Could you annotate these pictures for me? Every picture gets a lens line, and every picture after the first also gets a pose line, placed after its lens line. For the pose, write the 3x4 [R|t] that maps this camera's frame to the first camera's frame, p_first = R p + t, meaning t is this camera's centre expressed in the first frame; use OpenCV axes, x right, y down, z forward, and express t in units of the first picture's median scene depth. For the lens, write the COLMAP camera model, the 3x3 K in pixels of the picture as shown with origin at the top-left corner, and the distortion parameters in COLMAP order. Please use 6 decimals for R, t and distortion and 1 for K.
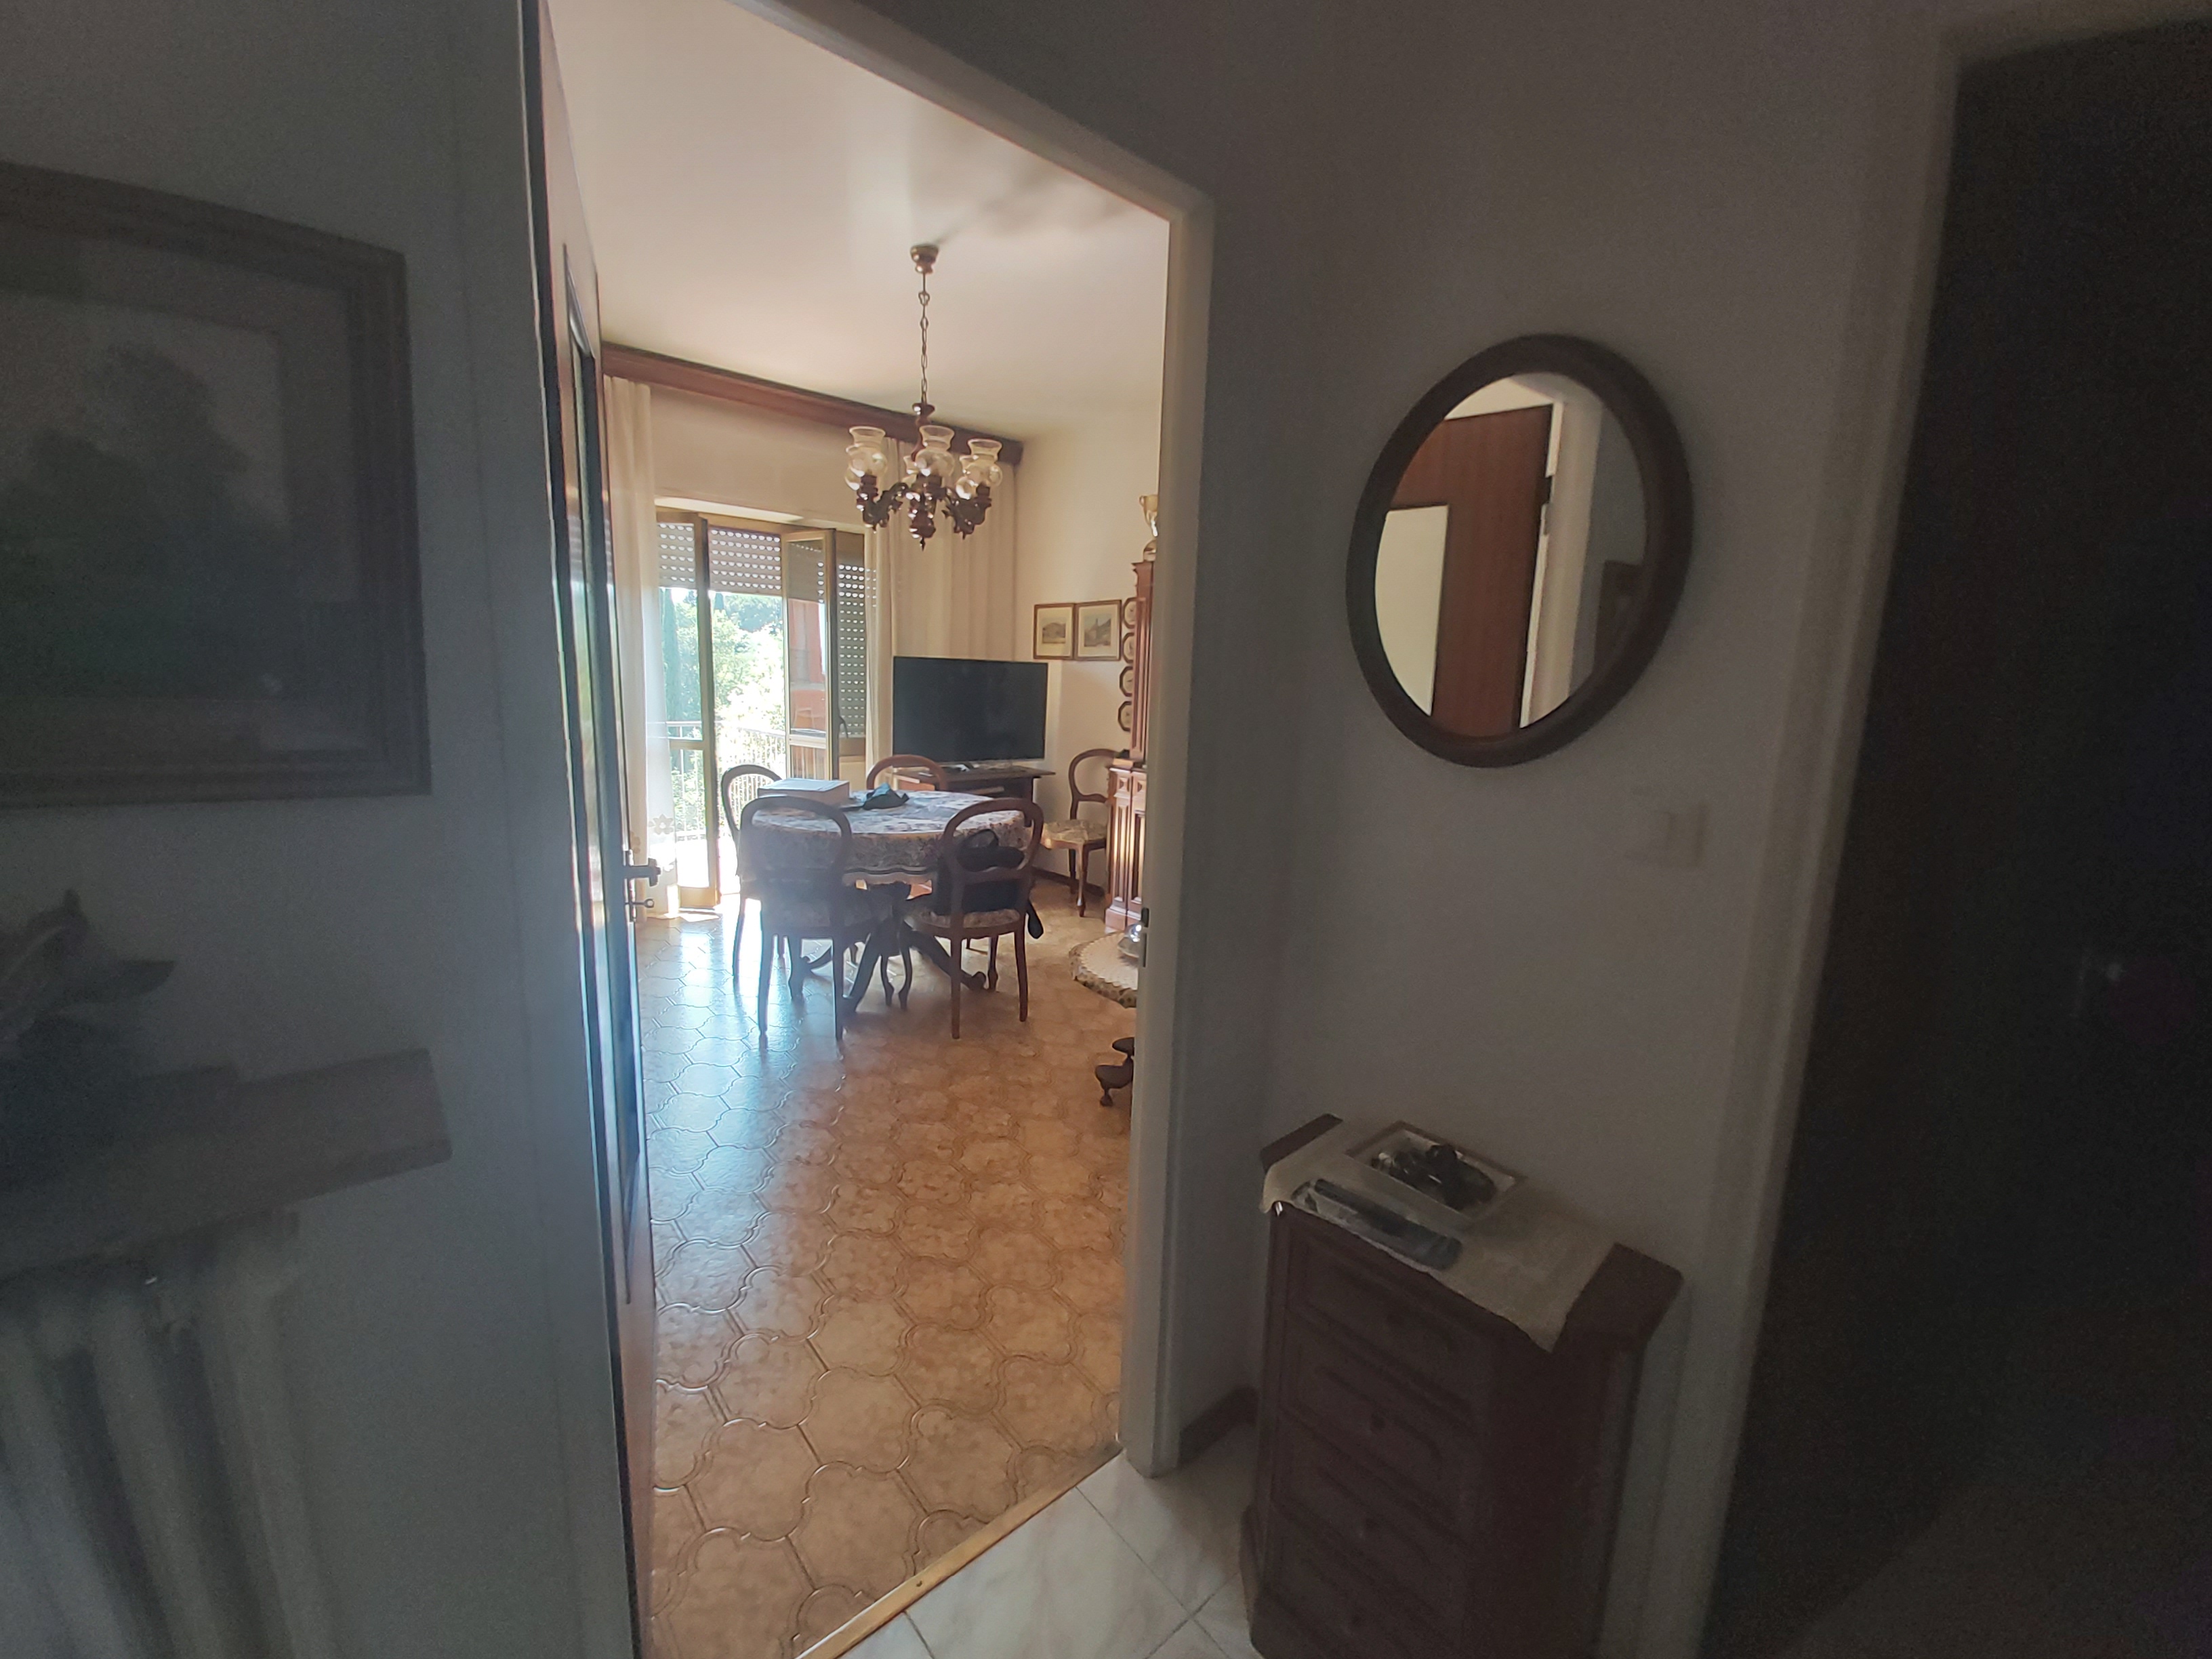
lens RADIAL K [[883.2, 0, 1098.4], [0, 883.2, 840.0], [0, 0, 1]] dist [-0.001782, -0.003428]
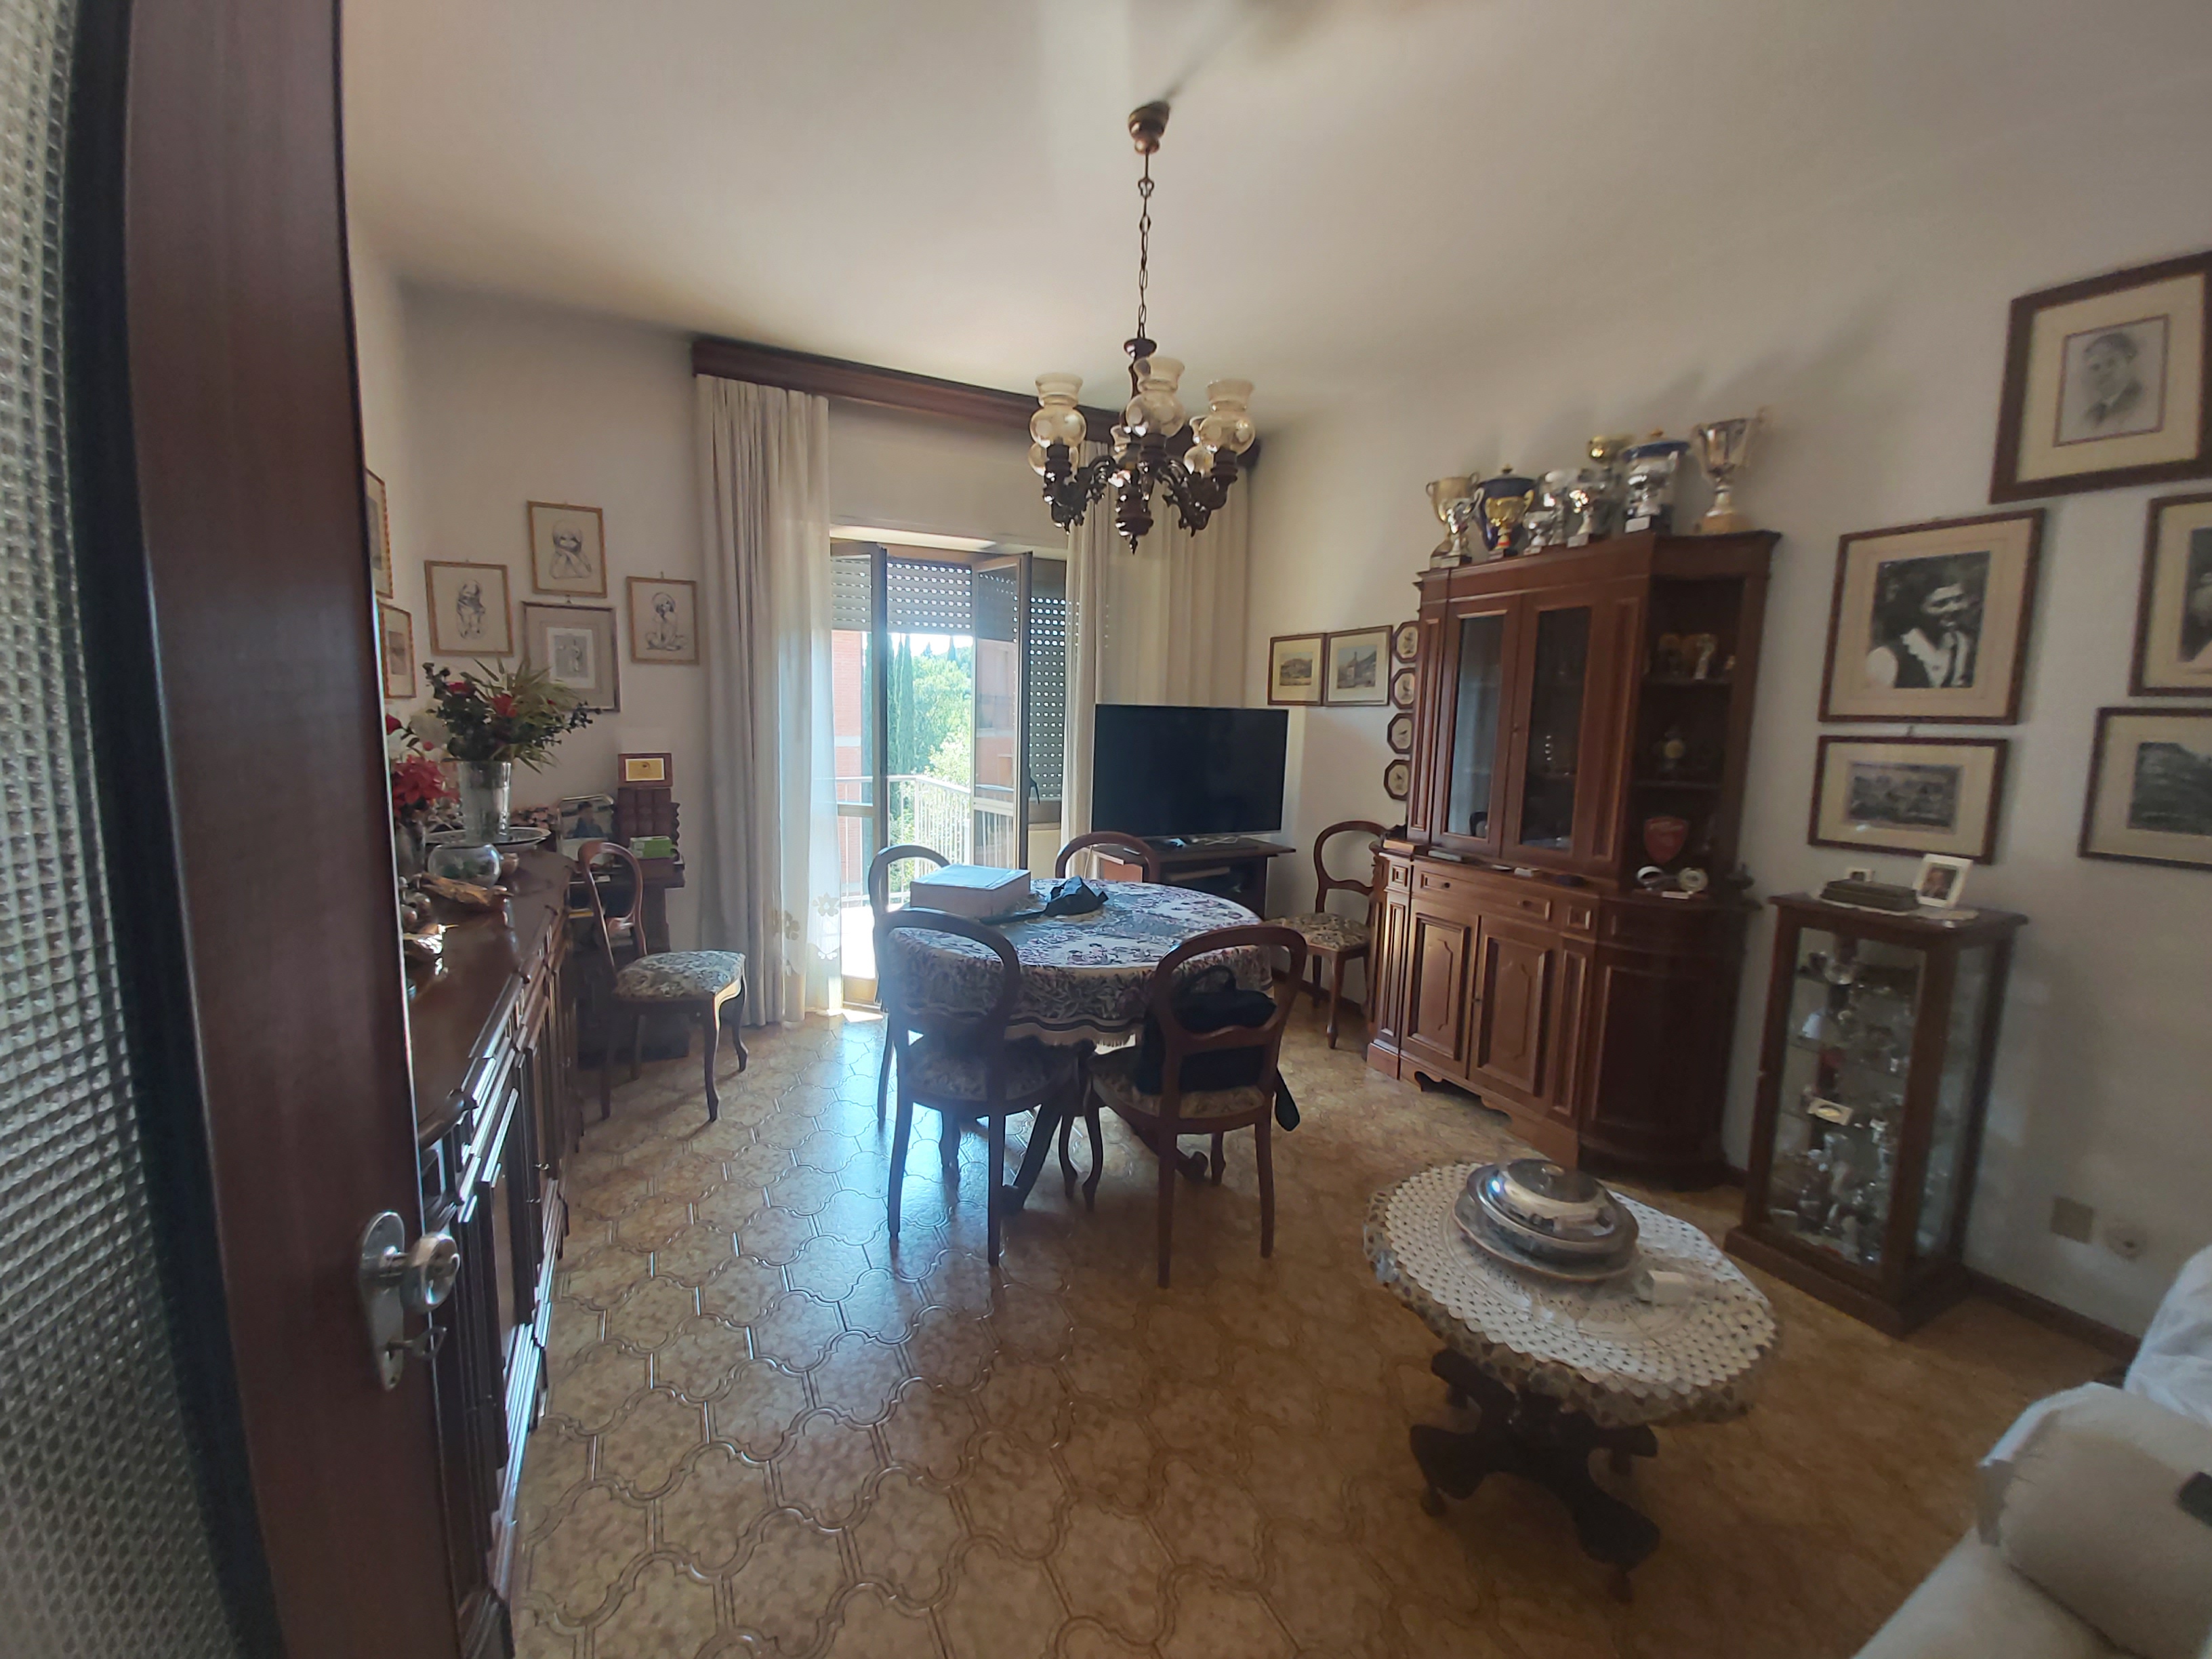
lens RADIAL K [[883.2, 0, 1094.7], [0, 883.2, 828.3], [0, 0, 1]] dist [-0.001782, -0.003428]
pose [[0.971985, 0.015715, -0.234518, -0.048083], [-0.029798, 0.997950, -0.056631, -0.057022], [0.233148, 0.062033, 0.970461, 0.254373]]
